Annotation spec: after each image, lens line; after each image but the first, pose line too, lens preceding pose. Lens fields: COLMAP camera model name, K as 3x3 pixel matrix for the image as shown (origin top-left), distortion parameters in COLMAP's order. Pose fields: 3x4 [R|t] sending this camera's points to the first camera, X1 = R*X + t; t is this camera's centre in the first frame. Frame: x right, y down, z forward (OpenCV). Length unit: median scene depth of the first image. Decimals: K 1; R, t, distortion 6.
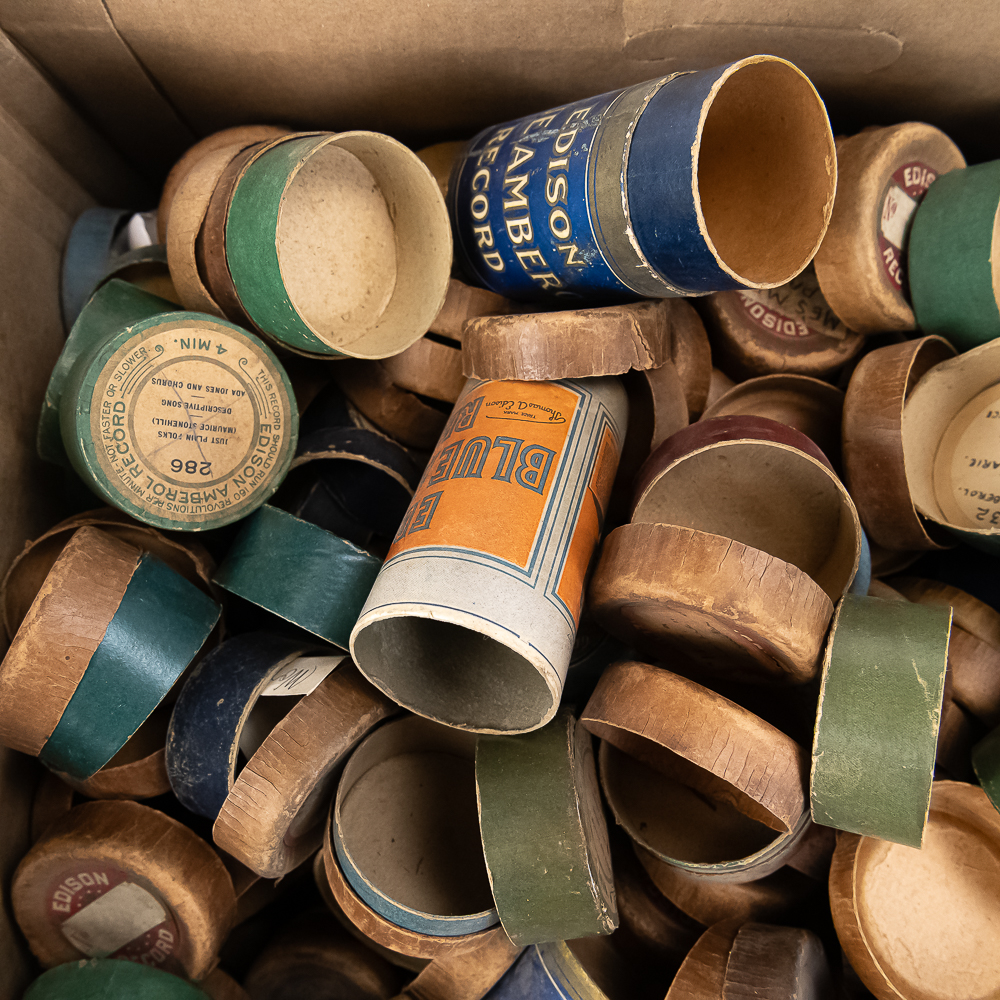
lens RADIAL K [[945.8, 0, 500.0], [0, 945.8, 500.0], [0, 0, 1]] dist [0.011950, 0.005727]
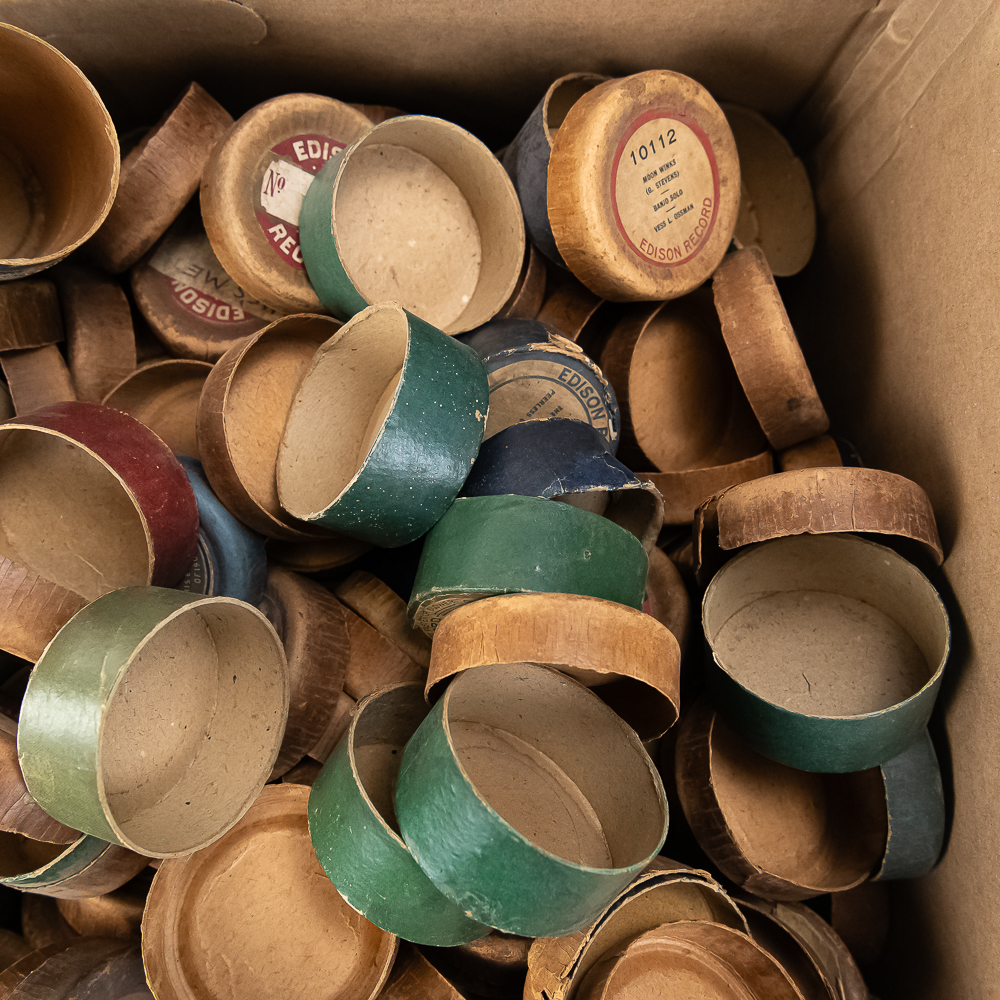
lens RADIAL K [[945.8, 0, 500.0], [0, 945.8, 500.0], [0, 0, 1]] dist [0.011950, 0.005727]
pose [[0.999232, -0.023532, -0.031334, 0.697671], [0.022992, 0.999583, -0.017476, 0.035139], [0.031733, 0.016742, 0.999356, 0.062590]]
